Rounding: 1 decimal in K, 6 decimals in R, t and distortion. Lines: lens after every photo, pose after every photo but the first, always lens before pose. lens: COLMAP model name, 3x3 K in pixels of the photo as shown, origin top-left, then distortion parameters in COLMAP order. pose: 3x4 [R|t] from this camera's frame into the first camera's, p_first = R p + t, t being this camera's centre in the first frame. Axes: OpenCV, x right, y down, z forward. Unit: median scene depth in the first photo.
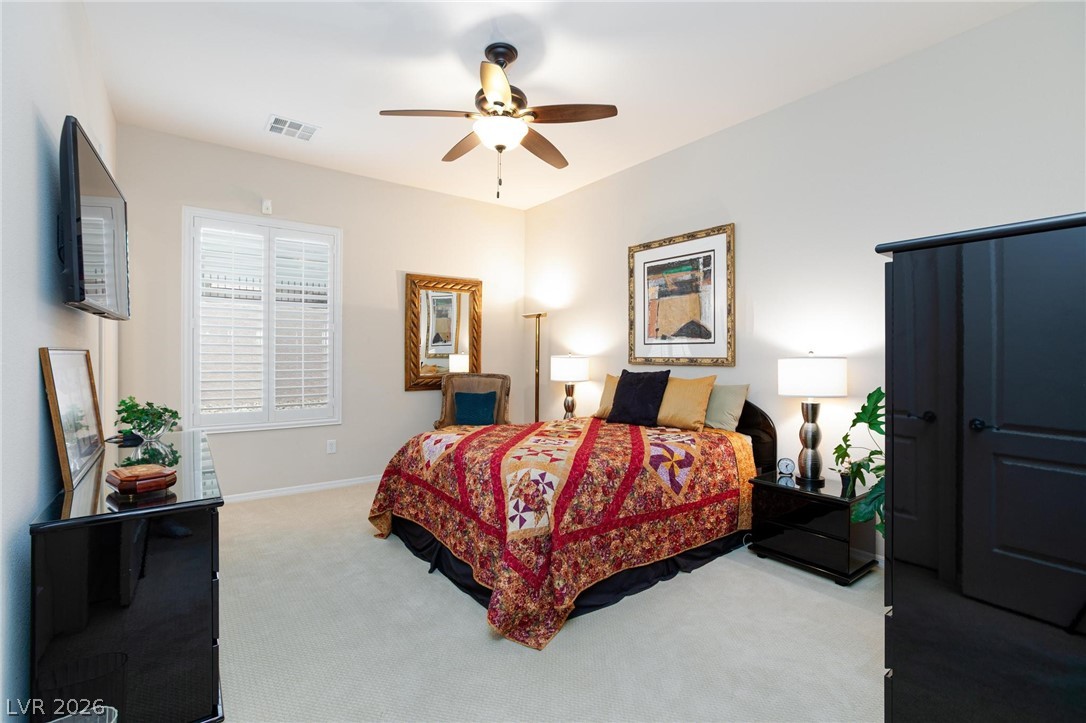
lens RADIAL K [[497.6, 0, 543.8], [0, 497.6, 359.0], [0, 0, 1]] dist [-0.003459, -0.000069]
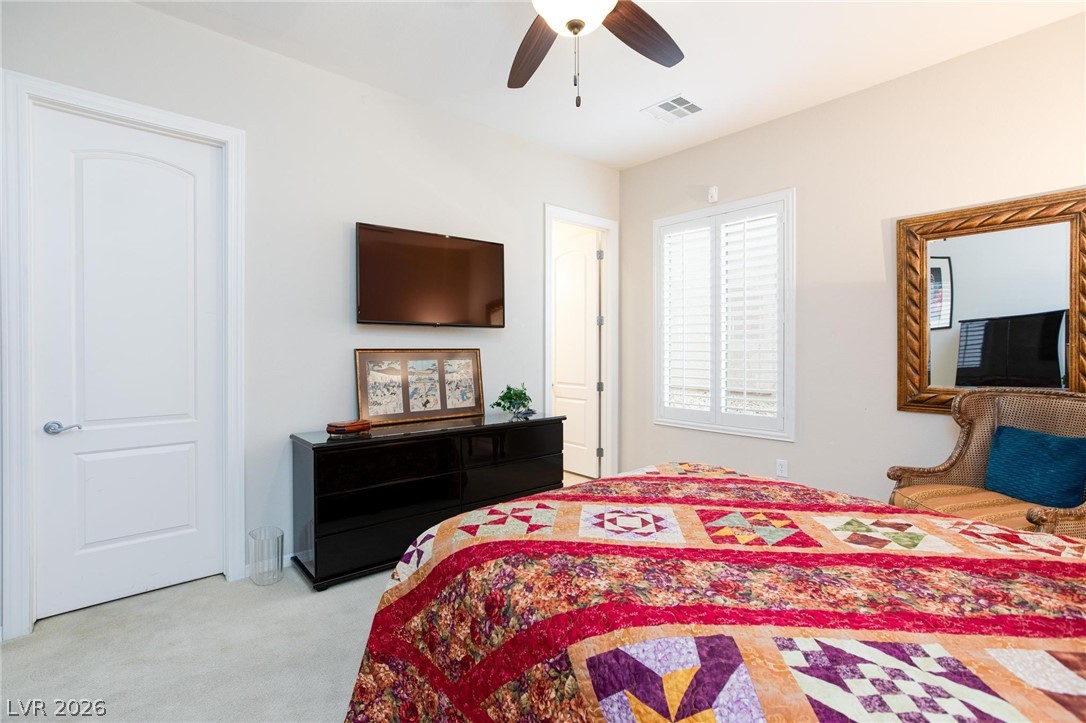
lens RADIAL K [[501.7, 0, 543.6], [0, 501.7, 350.9], [0, 0, 1]] dist [-0.023208, 0.011832]
pose [[0.079056, 0.002831, -0.996866, 0.323320], [-0.012027, 0.999926, 0.001886, -0.005997], [0.996798, 0.011840, 0.079084, 0.539102]]
